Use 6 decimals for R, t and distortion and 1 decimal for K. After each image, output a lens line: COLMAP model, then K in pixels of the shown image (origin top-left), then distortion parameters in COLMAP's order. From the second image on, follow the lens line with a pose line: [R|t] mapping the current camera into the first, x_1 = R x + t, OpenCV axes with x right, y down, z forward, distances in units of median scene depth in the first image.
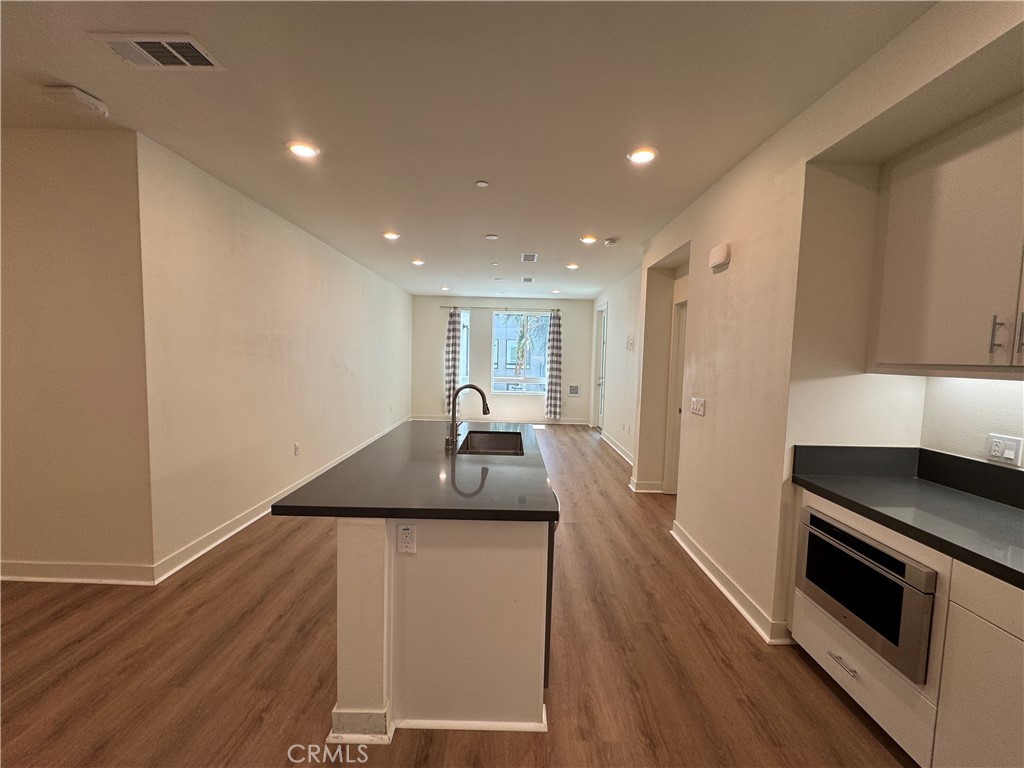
lens RADIAL K [[406.4, 0, 510.6], [0, 406.4, 383.0], [0, 0, 1]] dist [-0.003417, 0.000256]
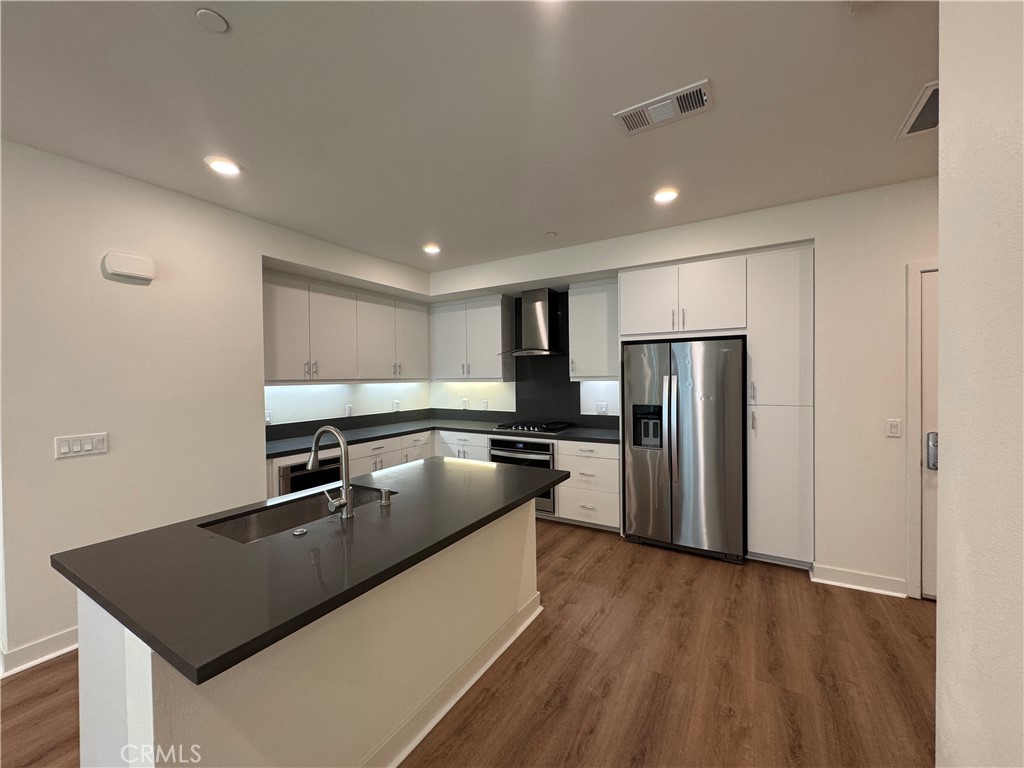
lens RADIAL K [[406.4, 0, 513.6], [0, 406.4, 383.8], [0, 0, 1]] dist [-0.003417, 0.000256]
pose [[-0.861125, -0.019565, 0.508016, -0.212973], [0.028454, 0.995838, 0.086584, -0.034793], [-0.507596, 0.089015, -0.856985, 0.435112]]
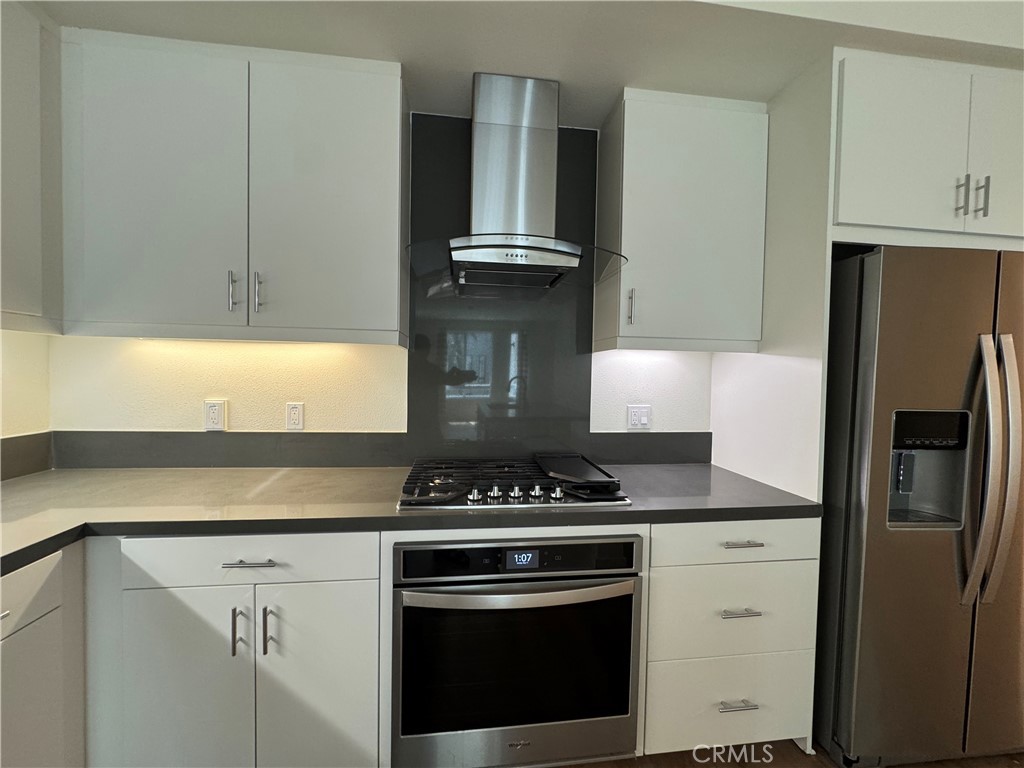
lens RADIAL K [[406.4, 0, 508.8], [0, 406.4, 385.2], [0, 0, 1]] dist [-0.003417, 0.000256]
pose [[-0.990729, -0.036333, -0.130906, 0.053349], [-0.048924, 0.994341, 0.094296, 0.008821], [0.126739, 0.099826, -0.986900, 0.151174]]
